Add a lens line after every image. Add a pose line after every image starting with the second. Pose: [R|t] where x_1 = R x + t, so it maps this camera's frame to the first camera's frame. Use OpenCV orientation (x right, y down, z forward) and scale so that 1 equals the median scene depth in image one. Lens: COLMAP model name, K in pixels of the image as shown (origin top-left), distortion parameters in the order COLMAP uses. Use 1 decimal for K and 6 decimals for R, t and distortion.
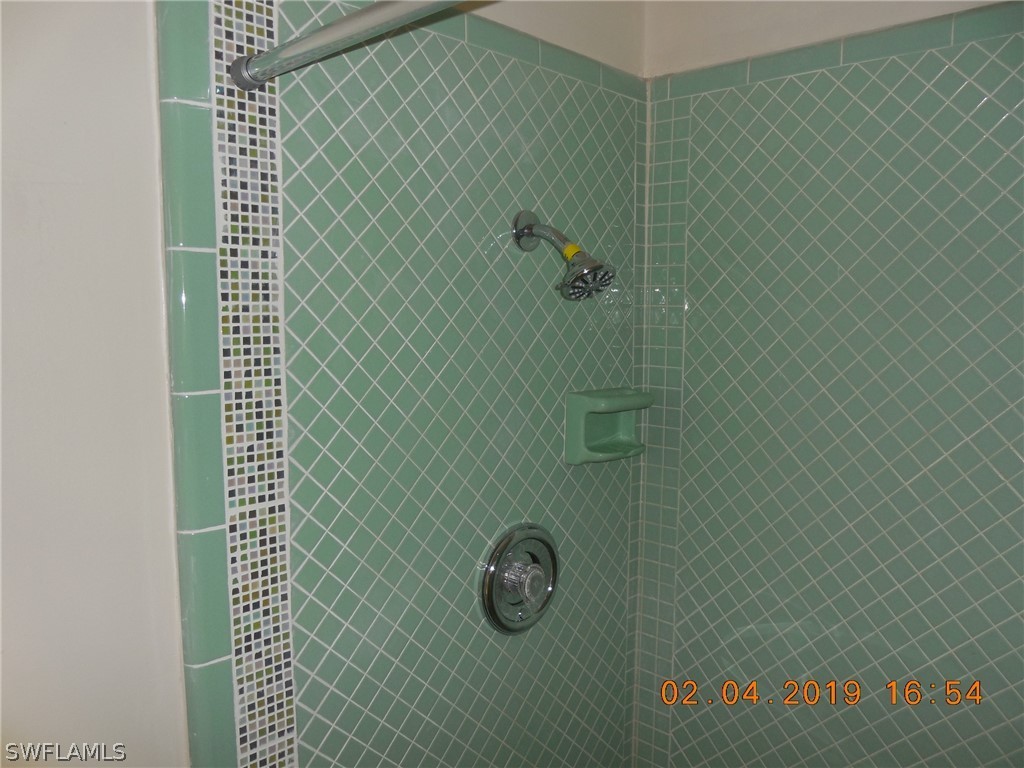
lens RADIAL K [[783.5, 0, 513.2], [0, 783.5, 386.4], [0, 0, 1]] dist [-0.064318, 0.039193]
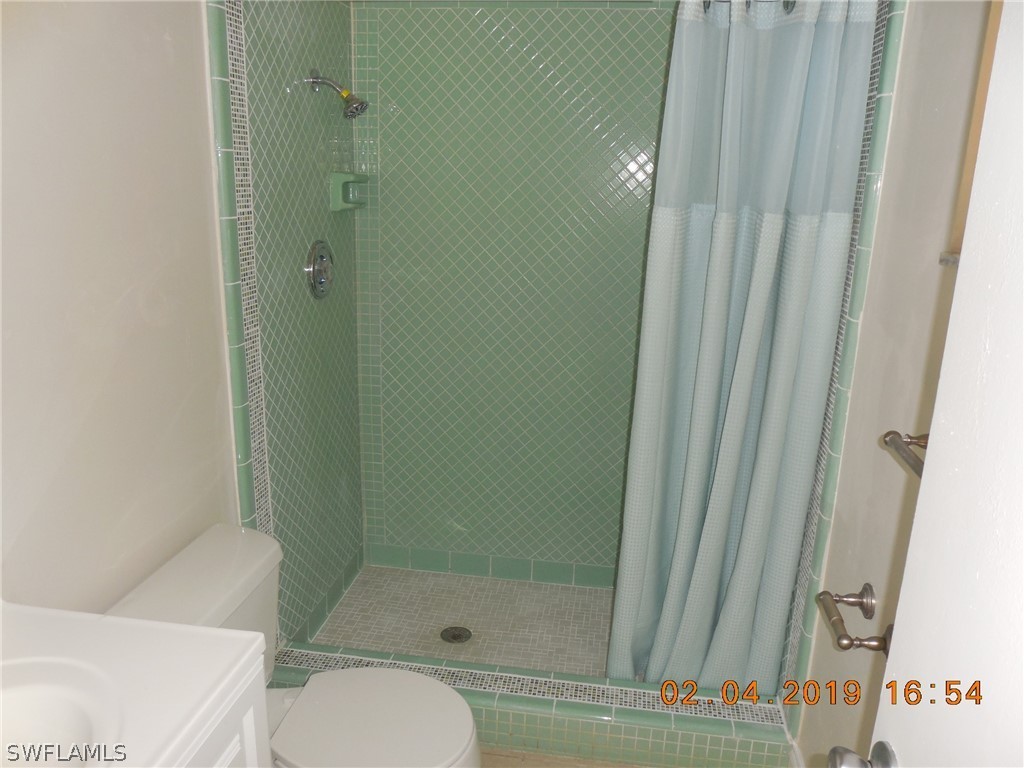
lens RADIAL K [[783.5, 0, 511.9], [0, 783.5, 382.6], [0, 0, 1]] dist [-0.064318, 0.039193]
pose [[0.819346, -0.131903, 0.557918, -0.960658], [0.034070, 0.982655, 0.182285, 0.254339], [-0.572285, -0.130346, 0.809629, -1.148308]]
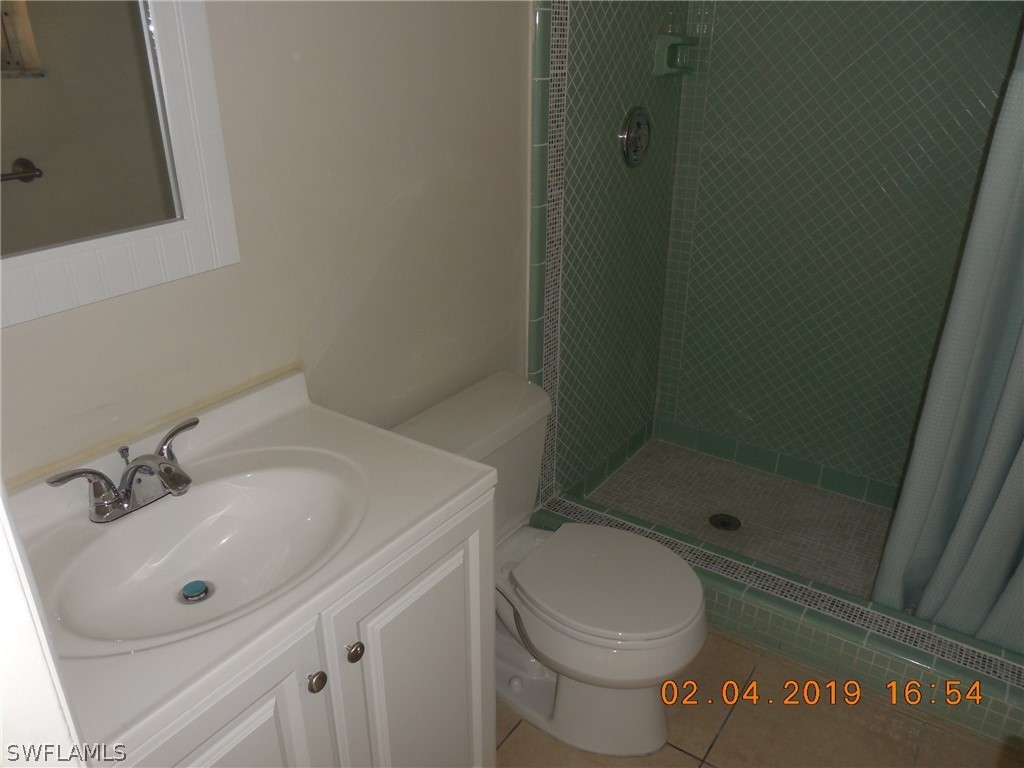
lens RADIAL K [[783.5, 0, 516.6], [0, 783.5, 379.5], [0, 0, 1]] dist [-0.064318, 0.039193]
pose [[0.986245, -0.060349, 0.153882, -0.813552], [0.008793, 0.948802, 0.315749, 0.281352], [-0.165058, -0.310053, 0.936282, -1.208170]]
